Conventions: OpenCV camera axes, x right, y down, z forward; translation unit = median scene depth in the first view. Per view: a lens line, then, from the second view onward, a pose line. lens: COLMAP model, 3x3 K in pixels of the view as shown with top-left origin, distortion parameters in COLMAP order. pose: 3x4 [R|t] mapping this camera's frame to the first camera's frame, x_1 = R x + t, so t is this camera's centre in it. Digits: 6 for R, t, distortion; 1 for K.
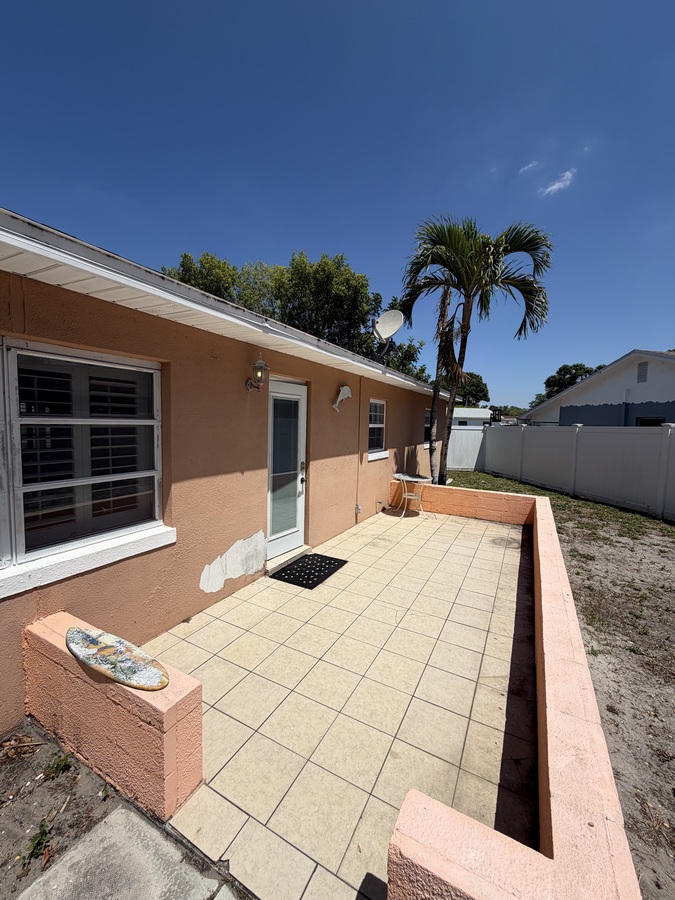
lens RADIAL K [[359.1, 0, 336.6], [0, 359.1, 447.8], [0, 0, 1]] dist [0.001266, -0.000003]
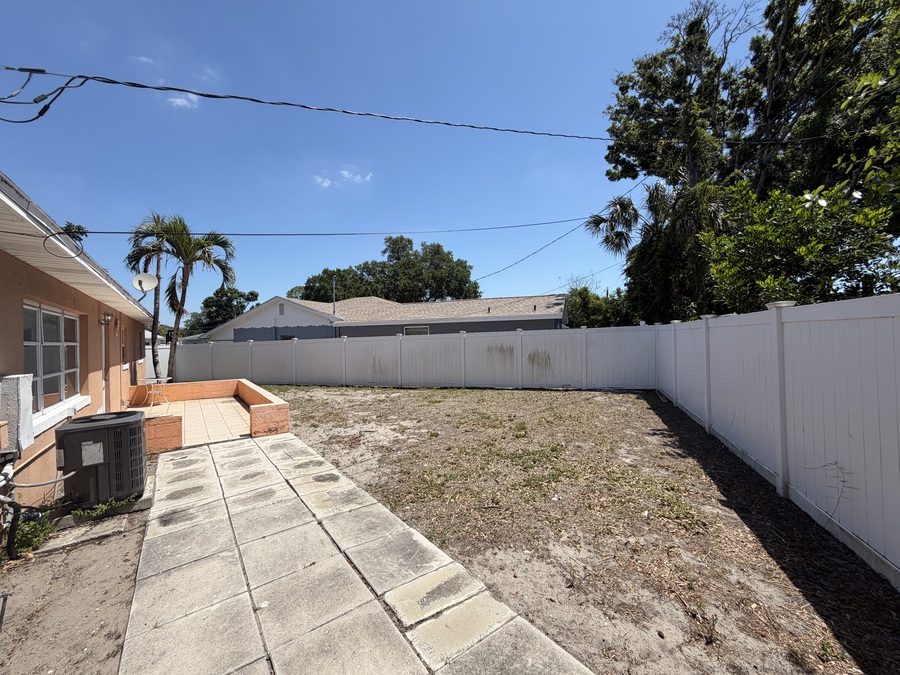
lens RADIAL K [[359.1, 0, 448.3], [0, 359.1, 337.9], [0, 0, 1]] dist [0.001266, -0.000003]
pose [[0.428646, -0.026669, 0.903079, -0.629740], [0.098322, 0.995005, -0.017285, 0.058896], [-0.898107, 0.096202, 0.429126, -0.764225]]
